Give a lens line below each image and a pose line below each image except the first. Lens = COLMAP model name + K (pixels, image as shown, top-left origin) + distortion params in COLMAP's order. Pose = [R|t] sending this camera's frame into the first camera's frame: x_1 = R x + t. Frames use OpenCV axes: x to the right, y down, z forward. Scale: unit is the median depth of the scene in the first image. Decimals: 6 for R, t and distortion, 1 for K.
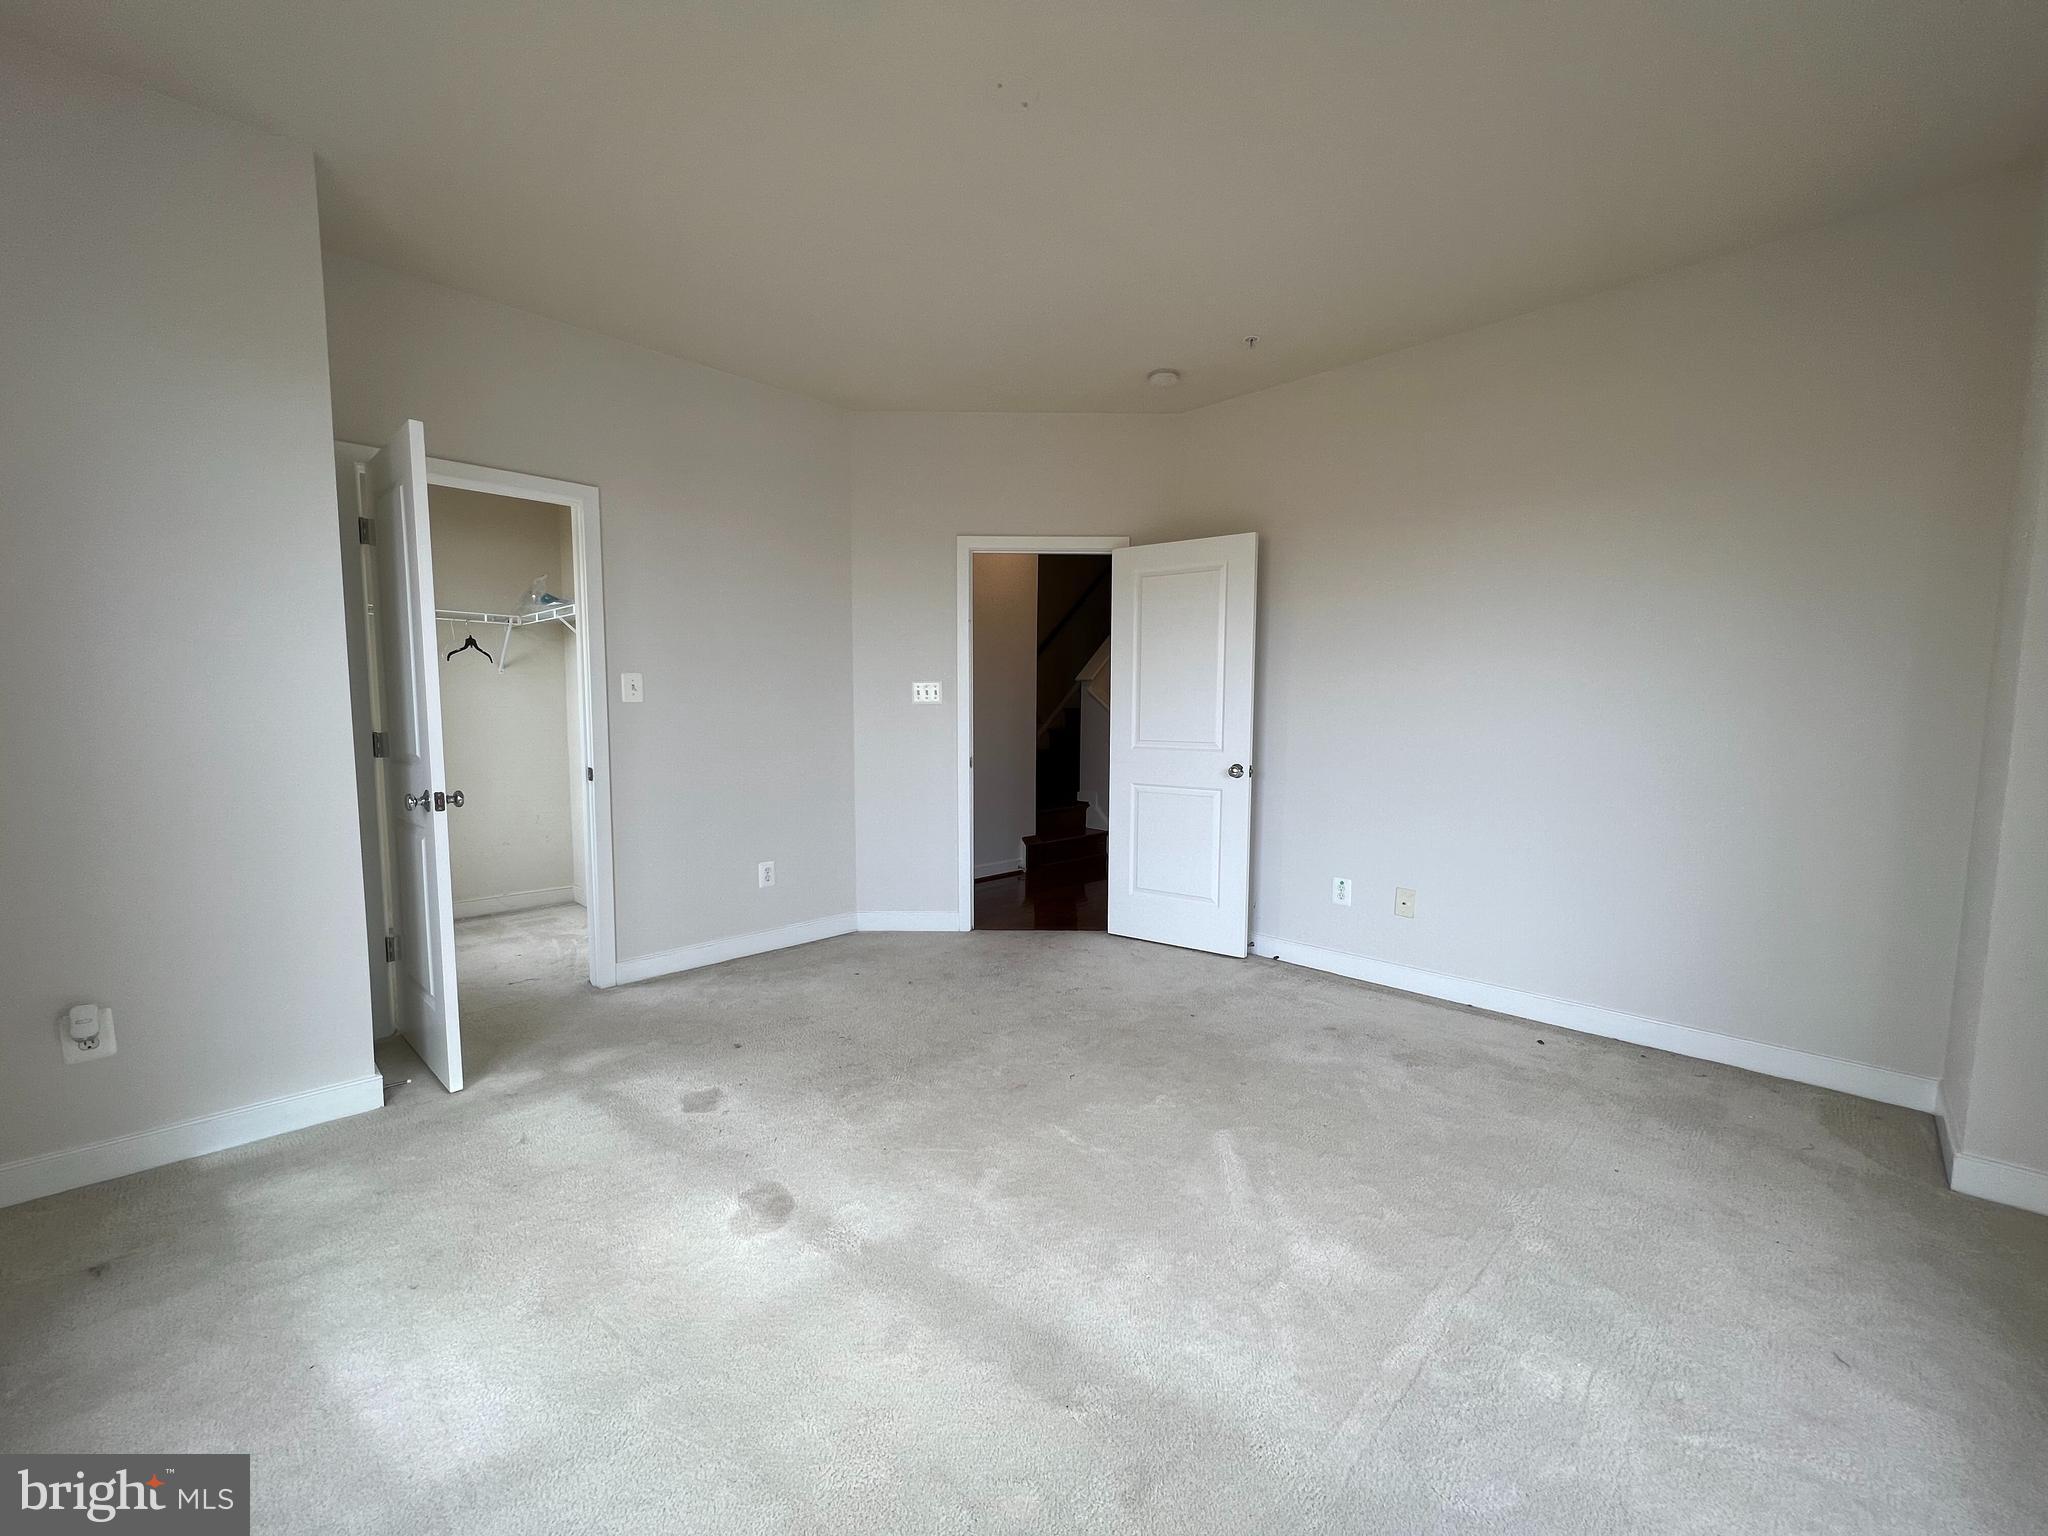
lens RADIAL K [[816.5, 0, 1022.9], [0, 816.5, 777.5], [0, 0, 1]] dist [-0.003610, 0.001029]
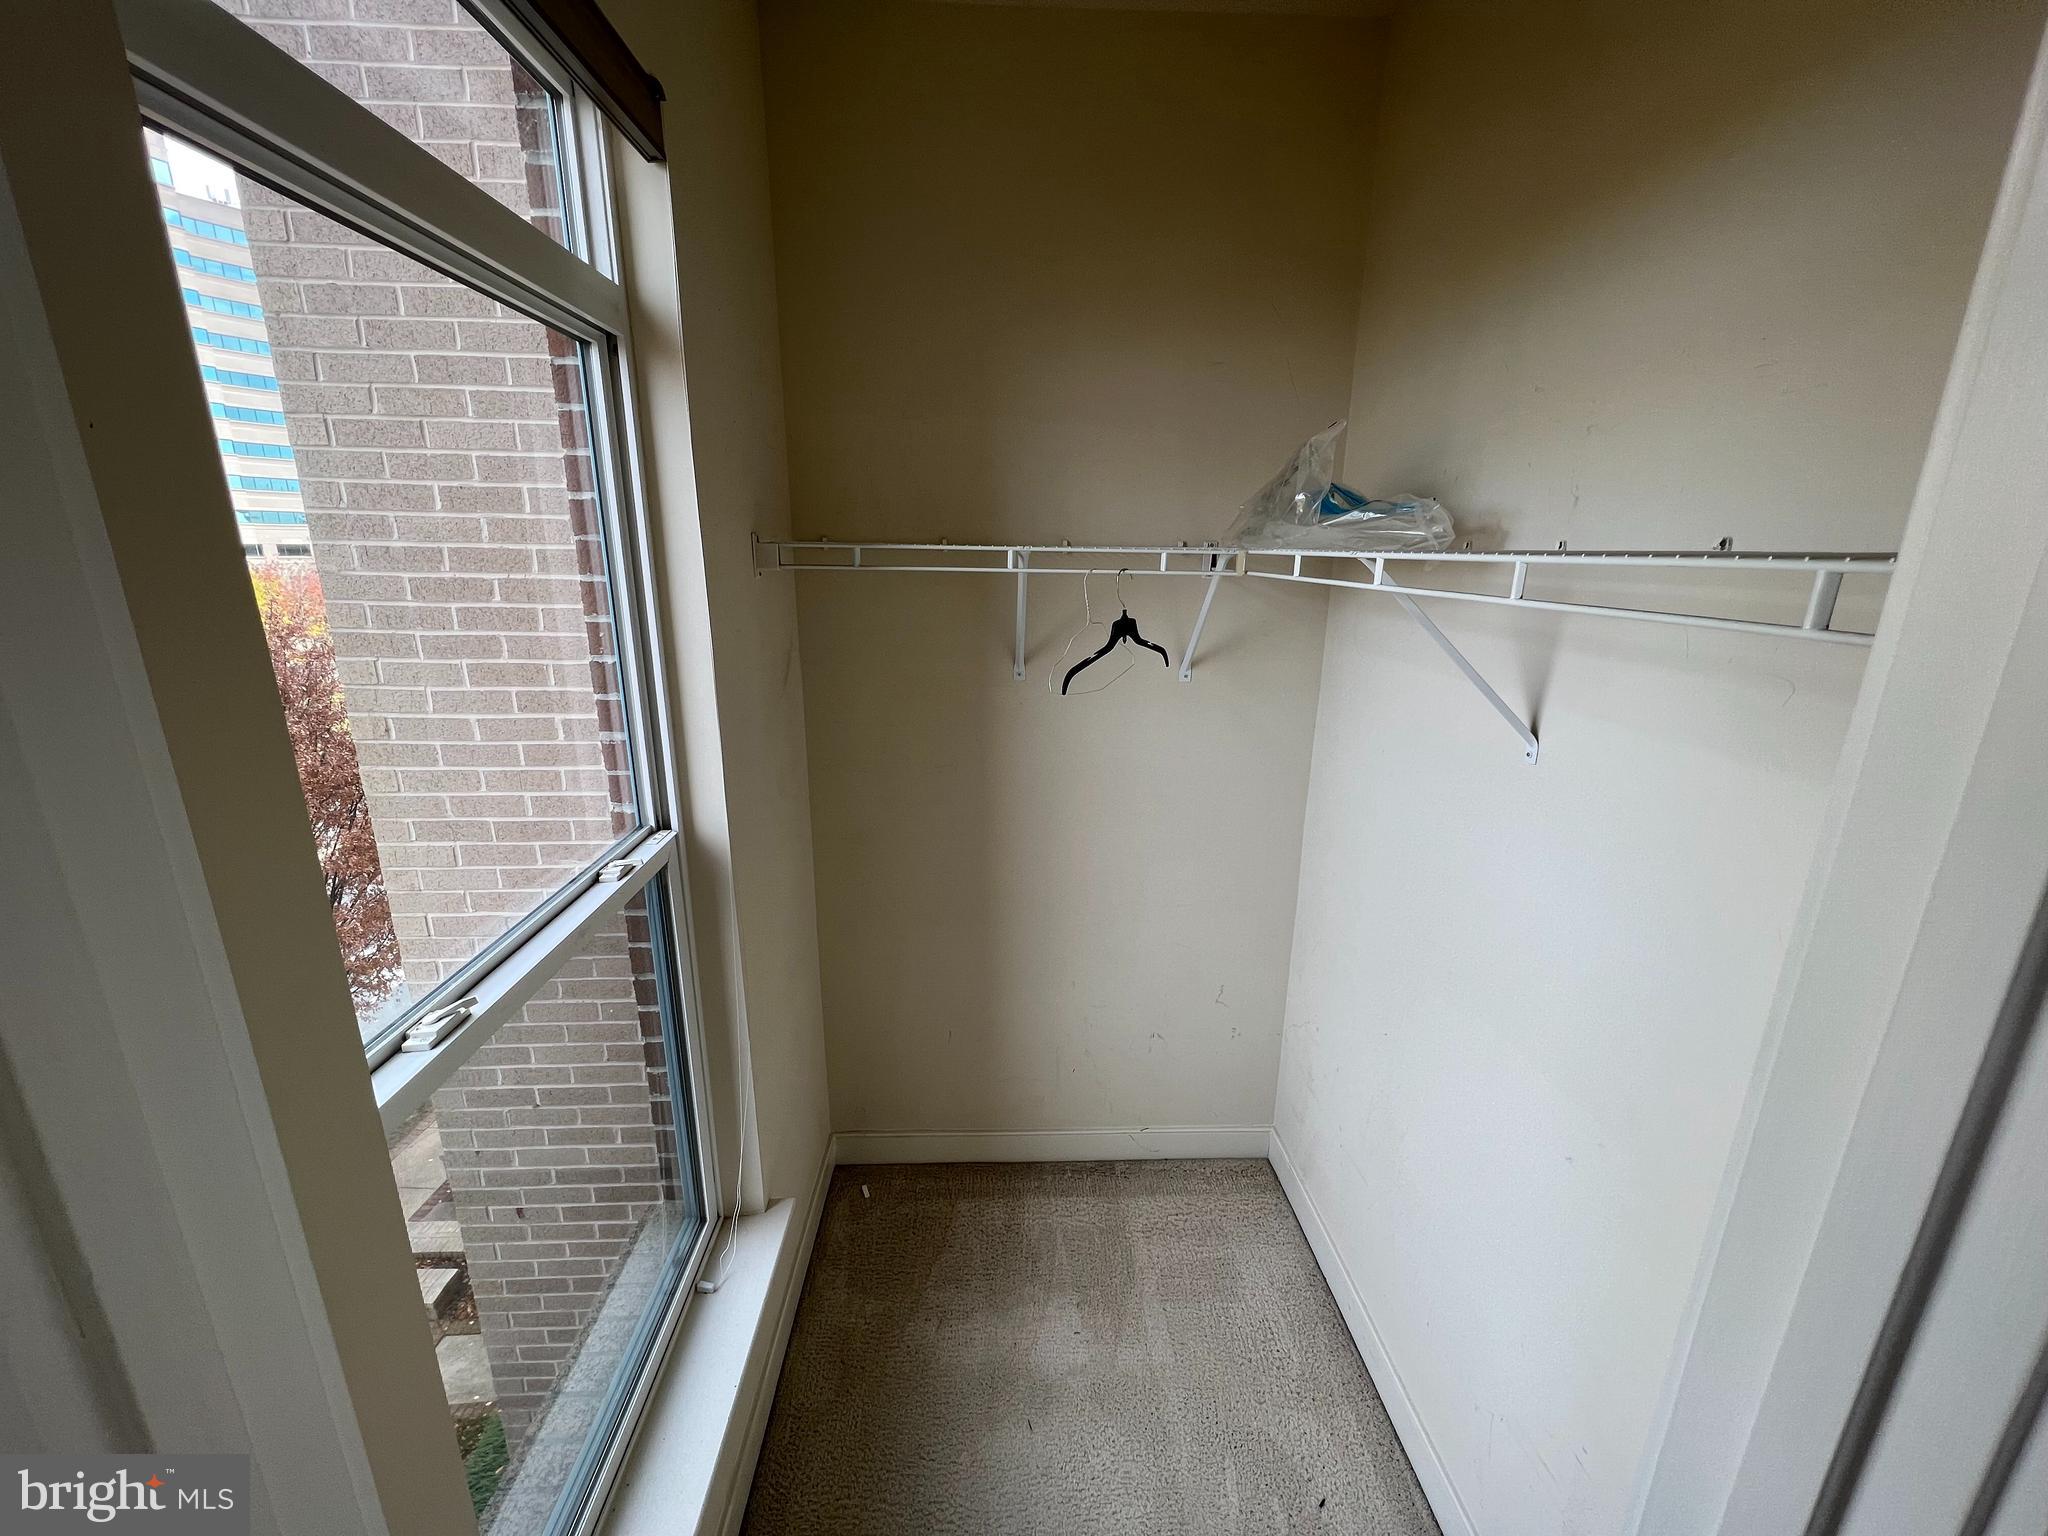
lens RADIAL K [[816.5, 0, 1022.9], [0, 816.5, 777.5], [0, 0, 1]] dist [-0.003610, 0.001029]
pose [[0.730088, 0.186588, -0.657386, -0.552784], [-0.067237, 0.976947, 0.202617, -0.212519], [0.680038, -0.103728, 0.725803, 0.843679]]
